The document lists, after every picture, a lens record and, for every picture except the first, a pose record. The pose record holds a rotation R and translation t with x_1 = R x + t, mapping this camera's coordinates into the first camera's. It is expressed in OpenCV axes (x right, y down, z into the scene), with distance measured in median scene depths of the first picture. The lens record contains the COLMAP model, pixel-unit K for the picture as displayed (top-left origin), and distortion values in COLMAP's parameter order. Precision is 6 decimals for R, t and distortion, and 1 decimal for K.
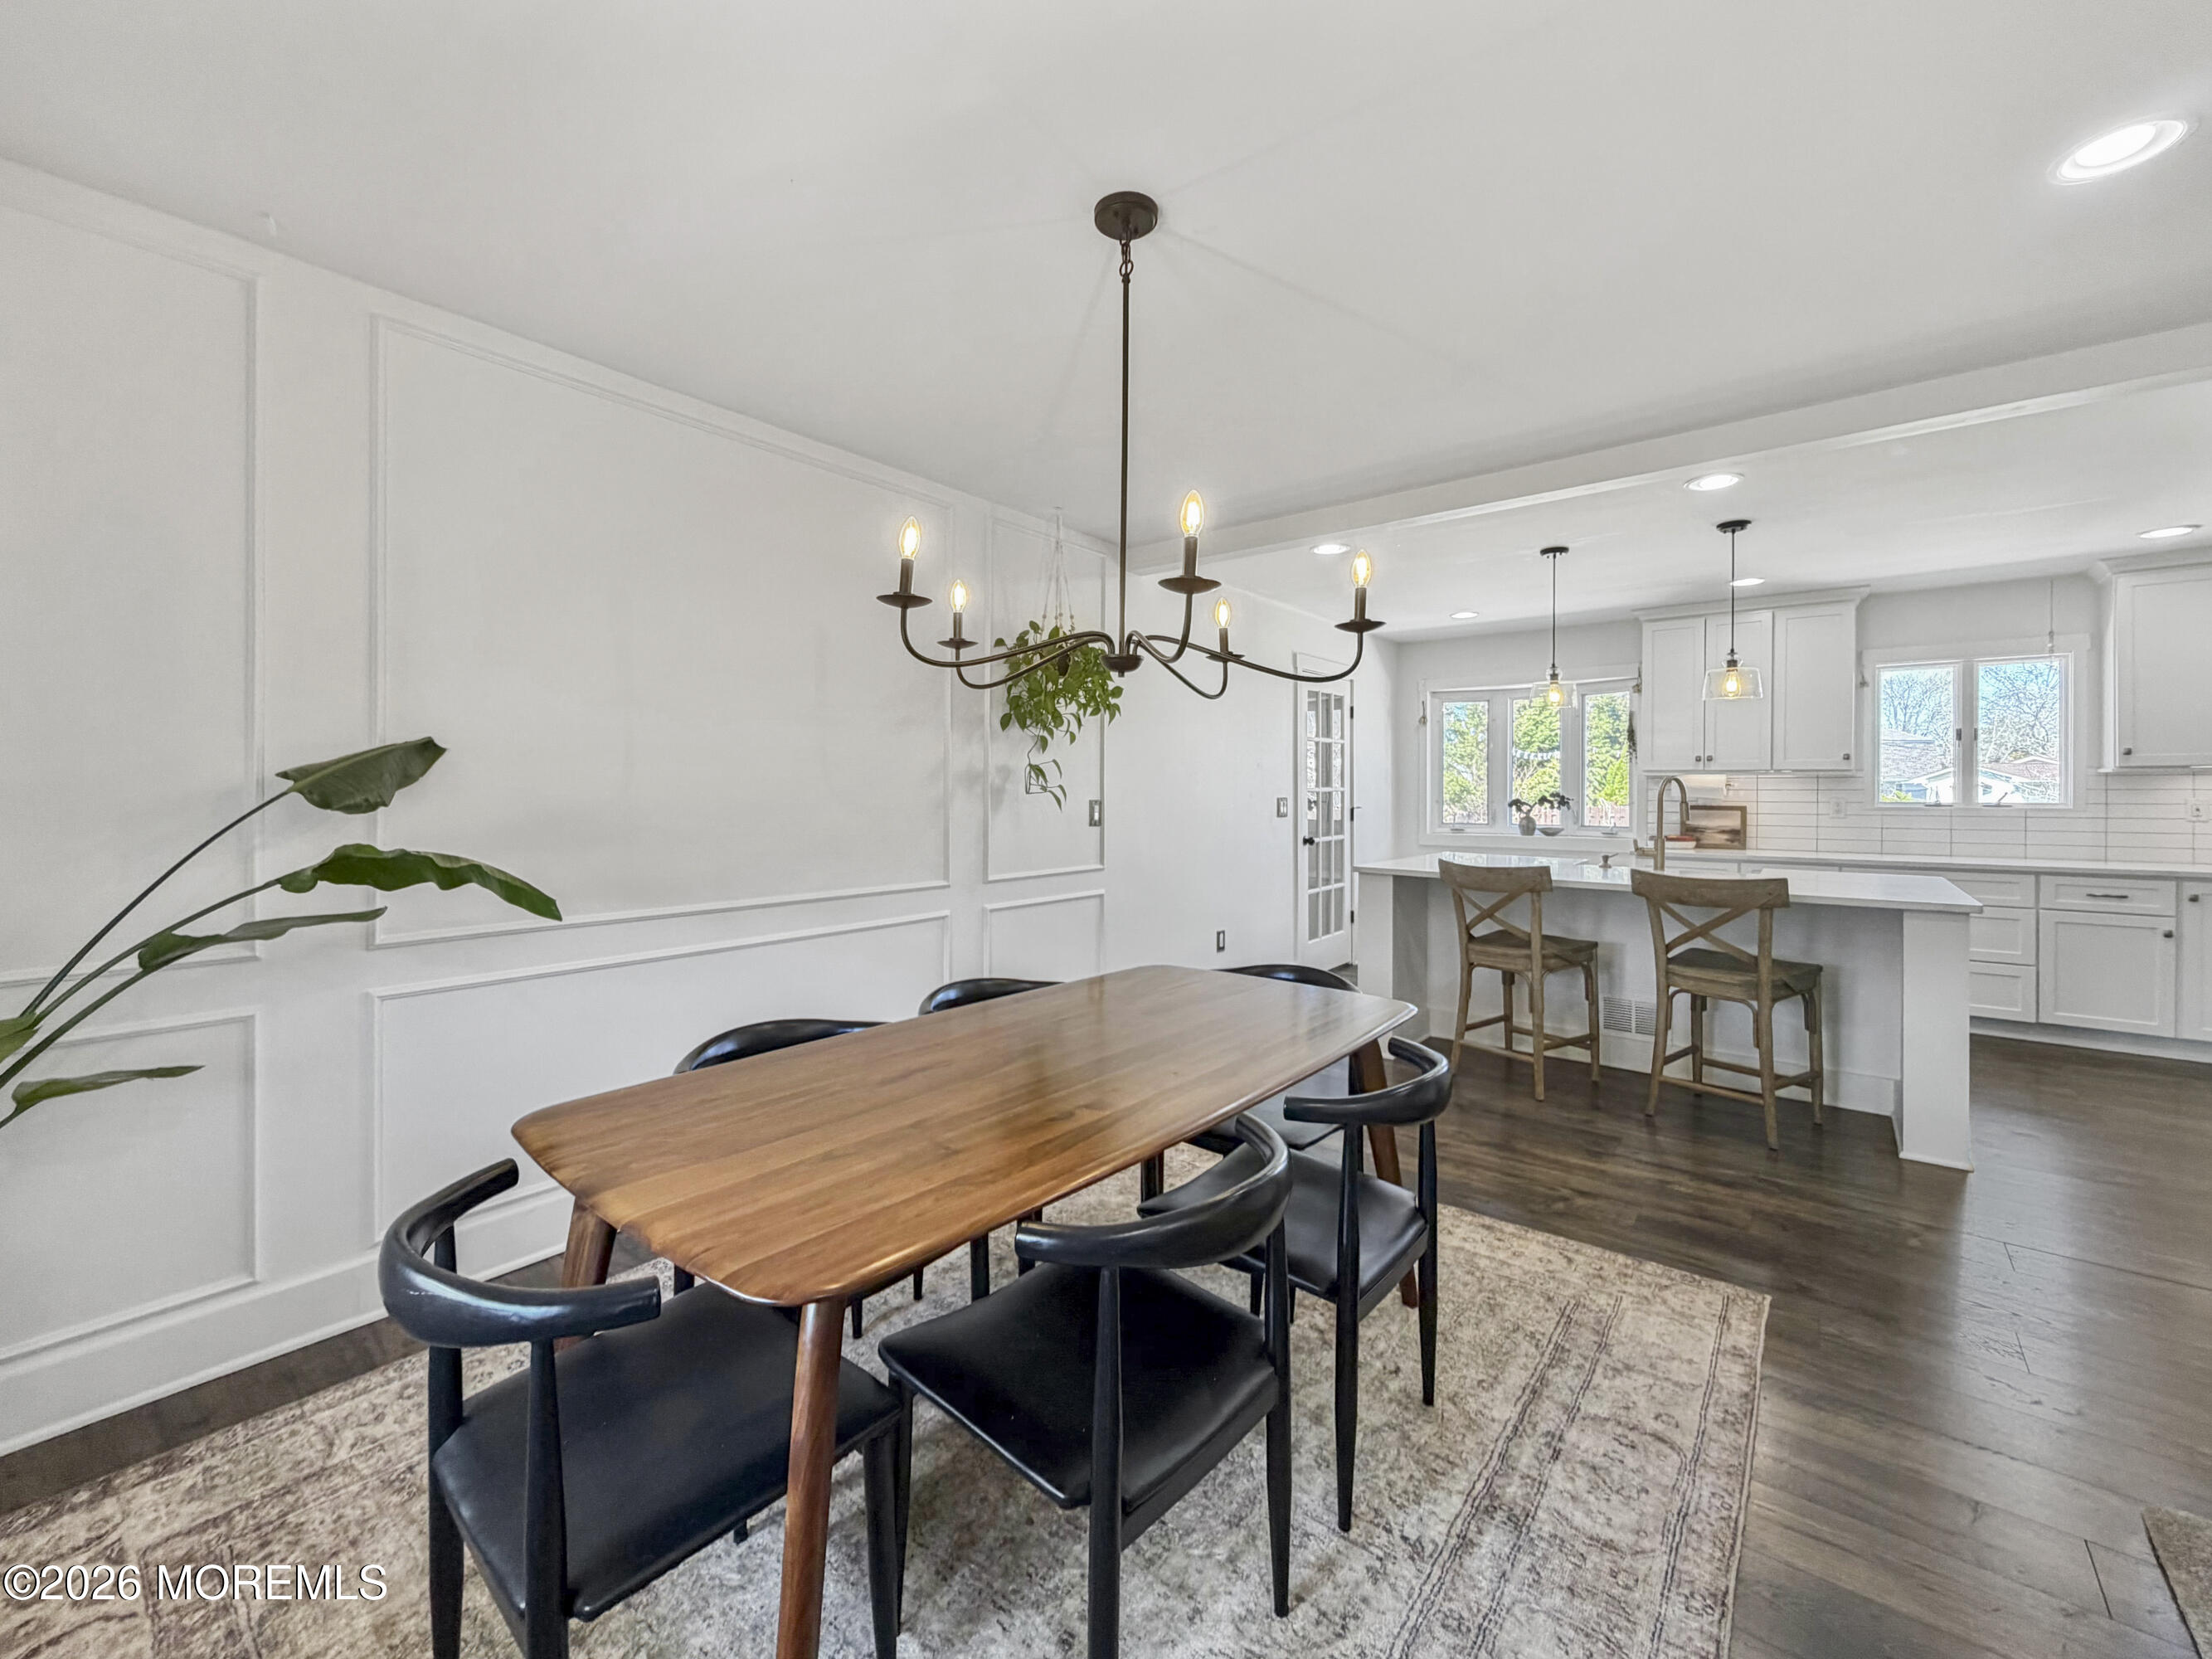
lens RADIAL K [[897.9, 0, 1104.8], [0, 897.9, 787.3], [0, 0, 1]] dist [0.000174, 0.000439]
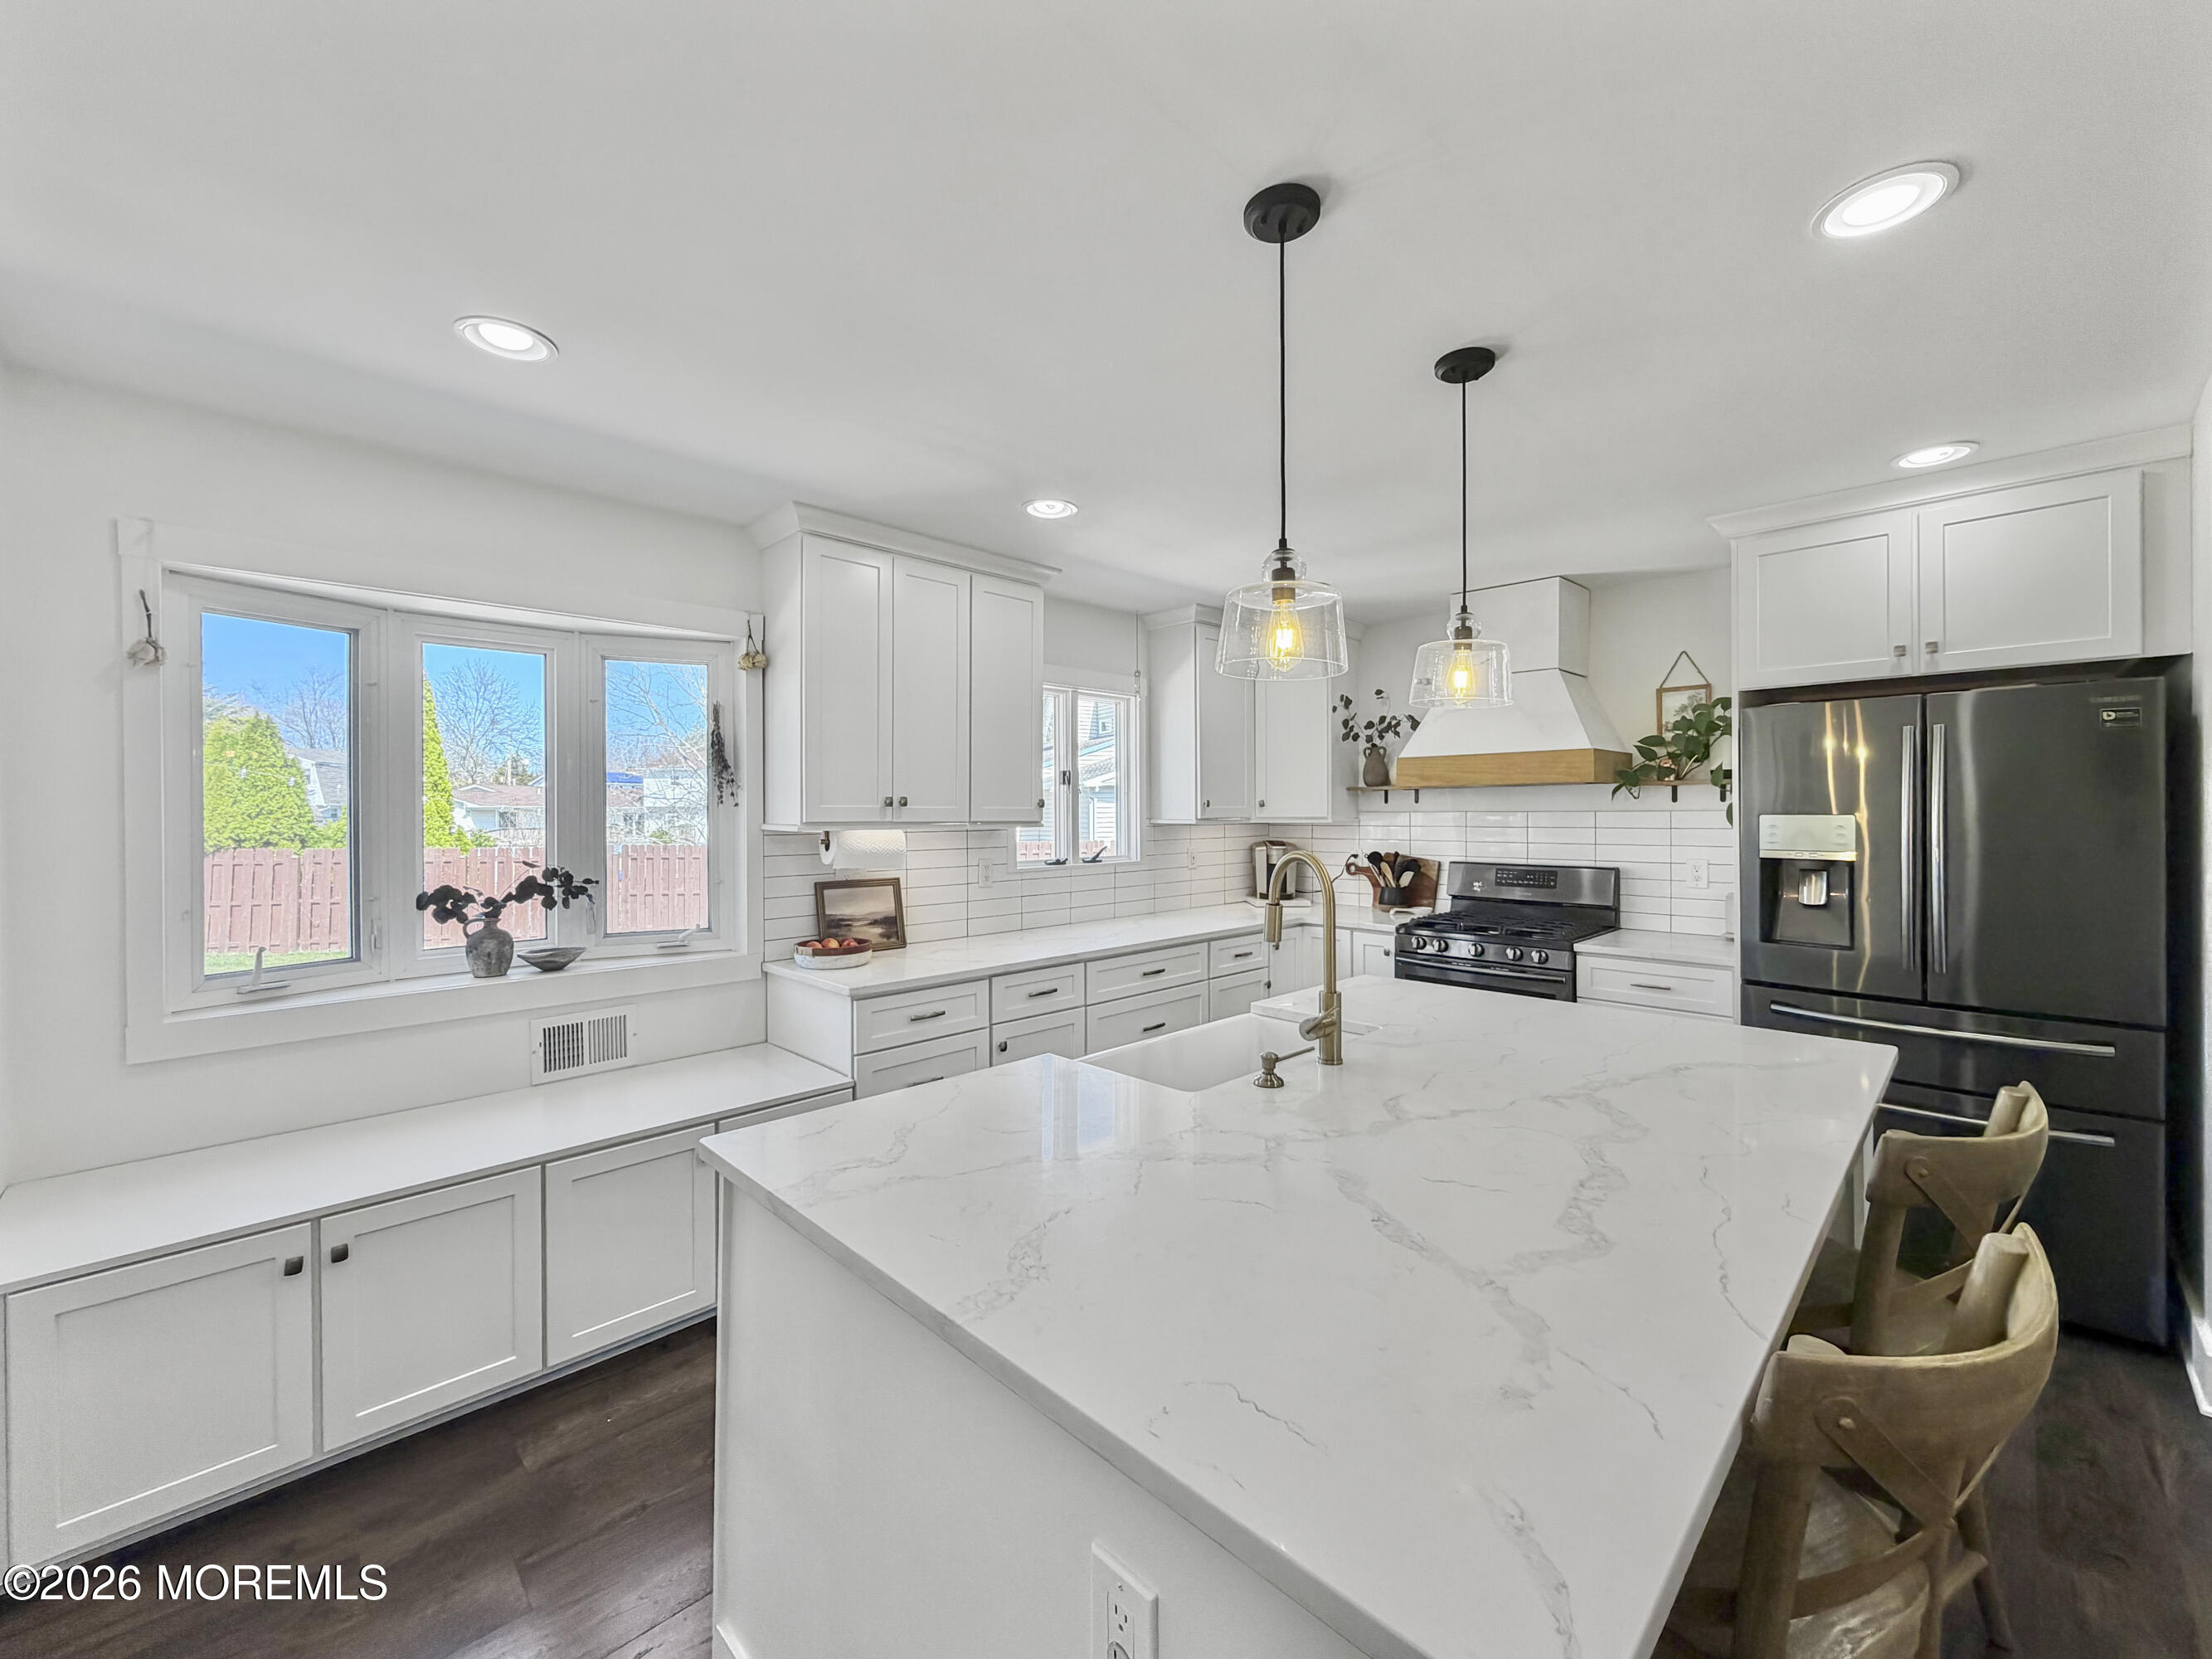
lens RADIAL K [[893.2, 0, 1105.2], [0, 893.2, 809.9], [0, 0, 1]] dist [0.000377, -0.000186]
pose [[0.114658, -0.000834, 0.993405, 0.142064], [-0.000058, 1.000000, 0.000846, -0.033667], [-0.993405, -0.000155, 0.114658, 0.992282]]
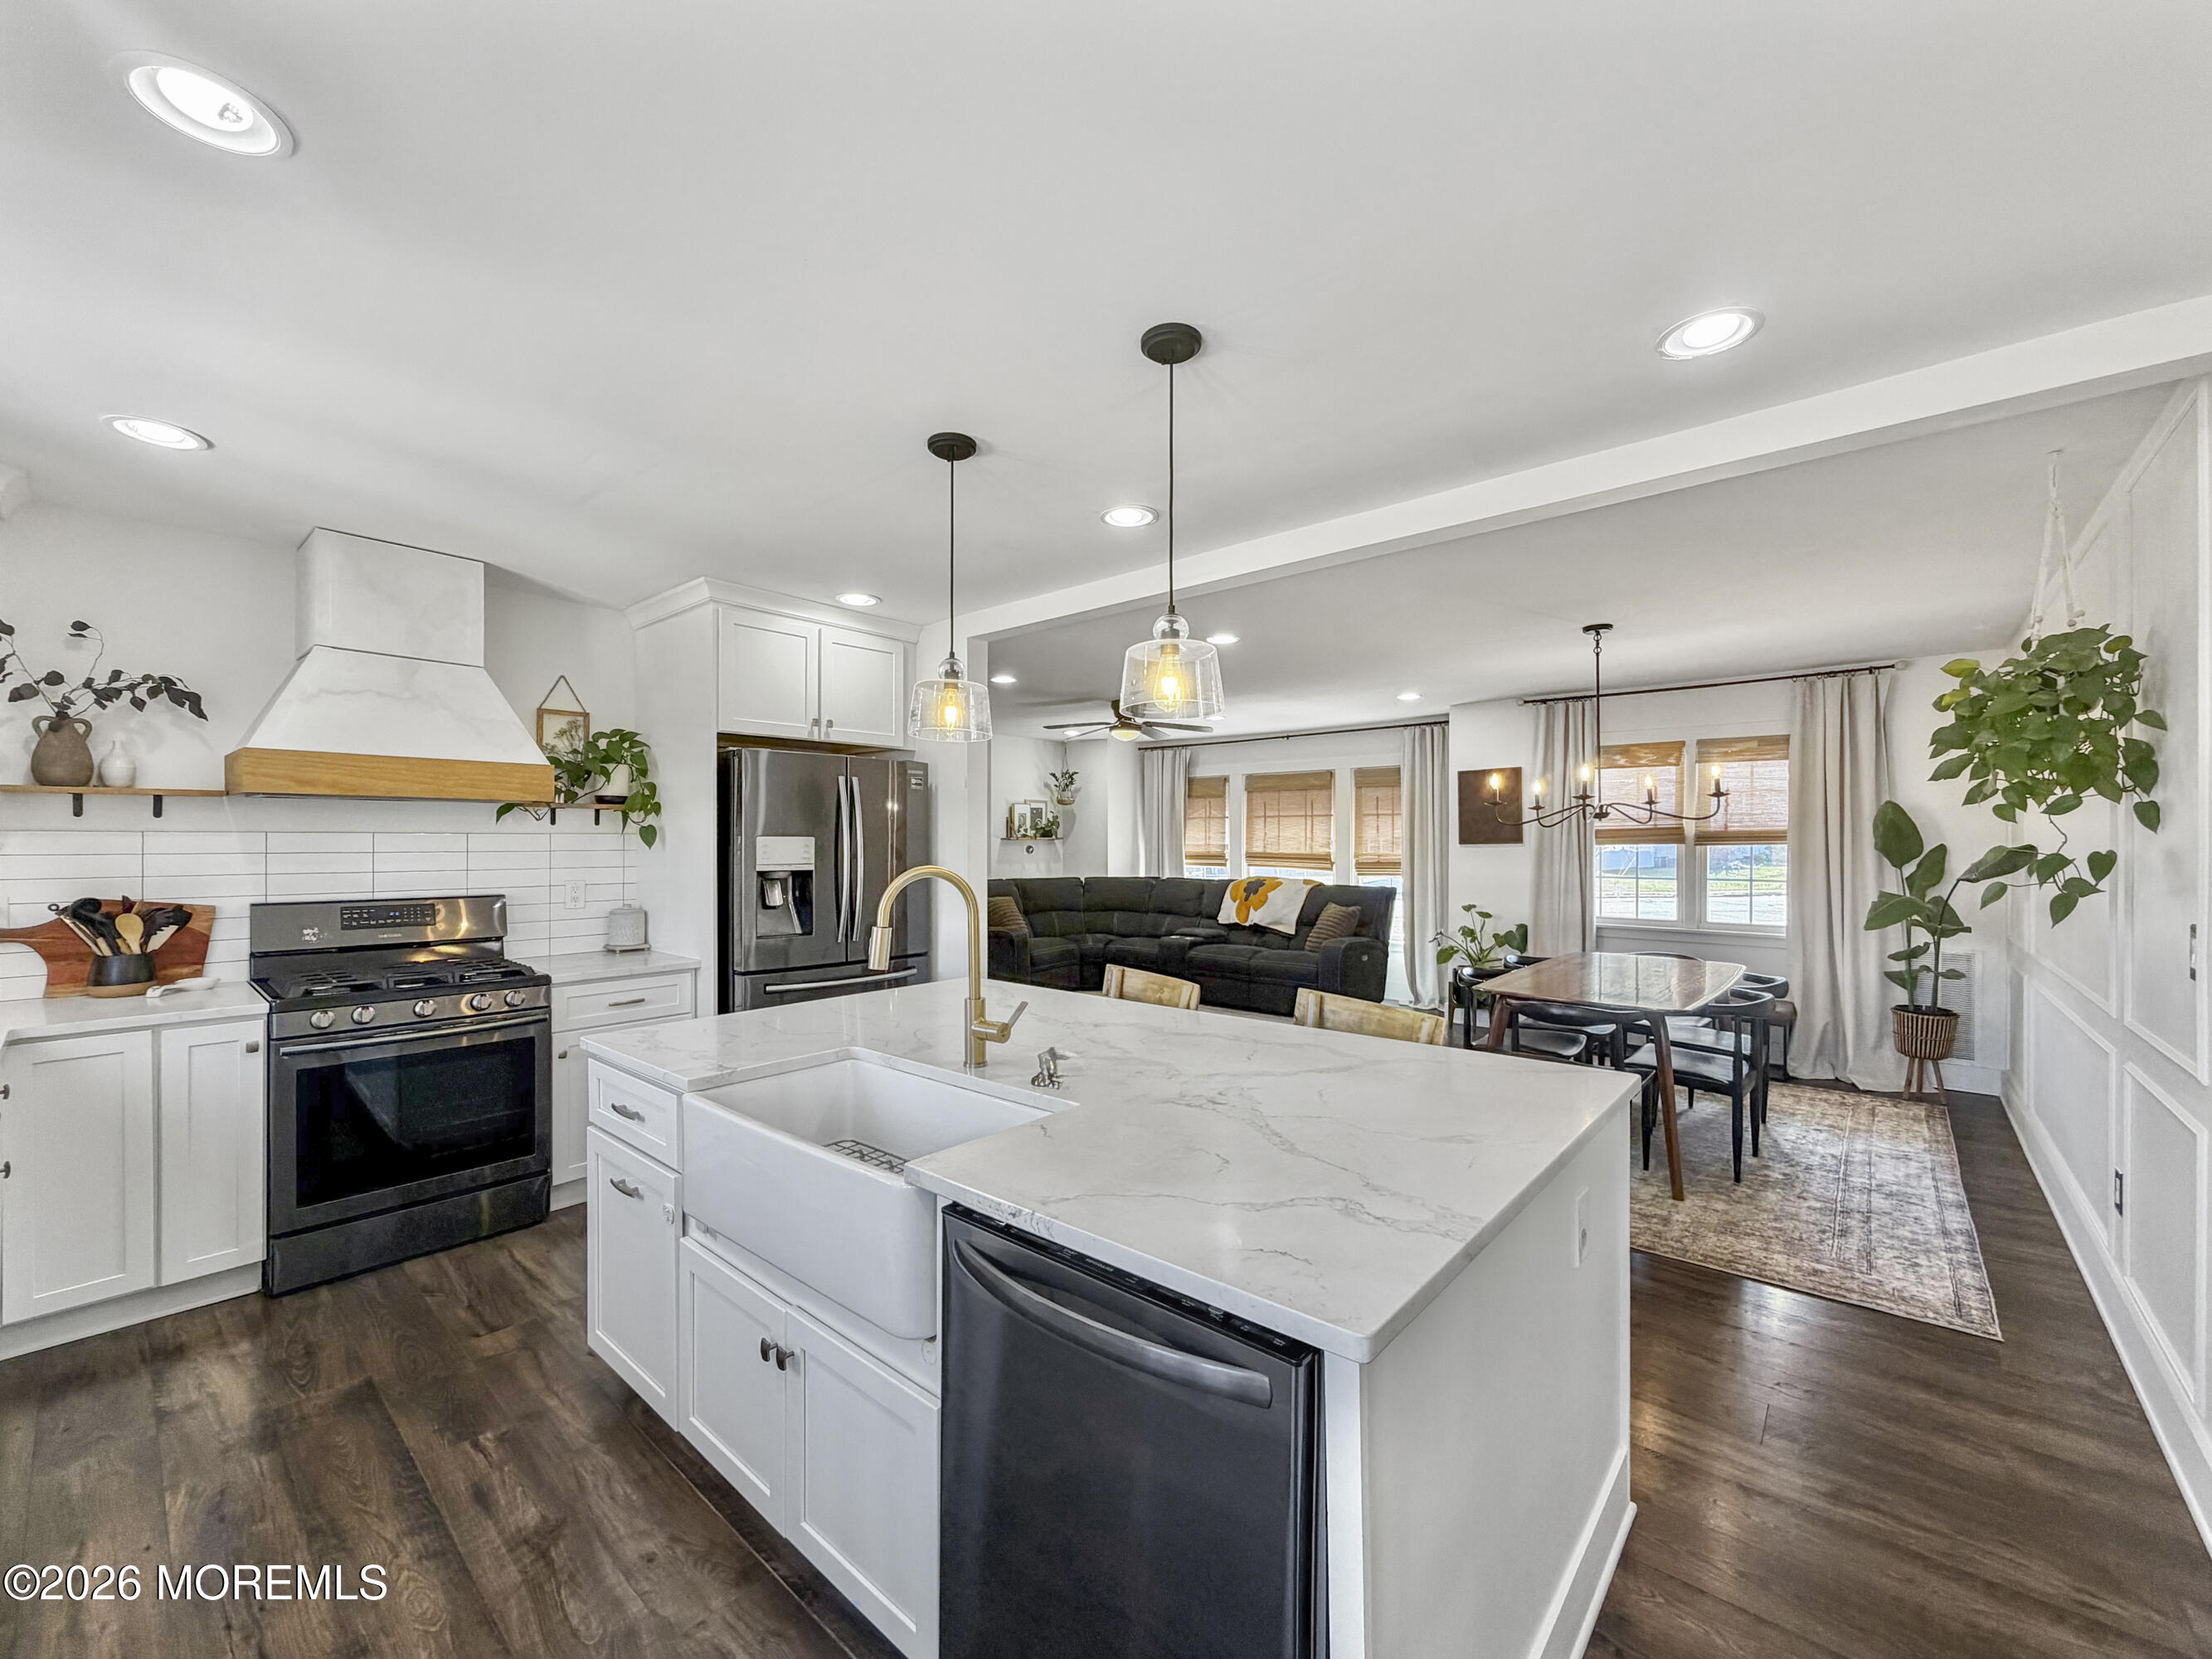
lens RADIAL K [[891.0, 0, 1099.3], [0, 891.0, 837.9], [0, 0, 1]] dist [0.000728, 0.000036]
pose [[-0.998816, -0.004065, 0.048474, 0.490698], [-0.004400, 0.999967, -0.006810, -0.024527], [-0.048445, -0.007015, -0.998801, 1.372067]]
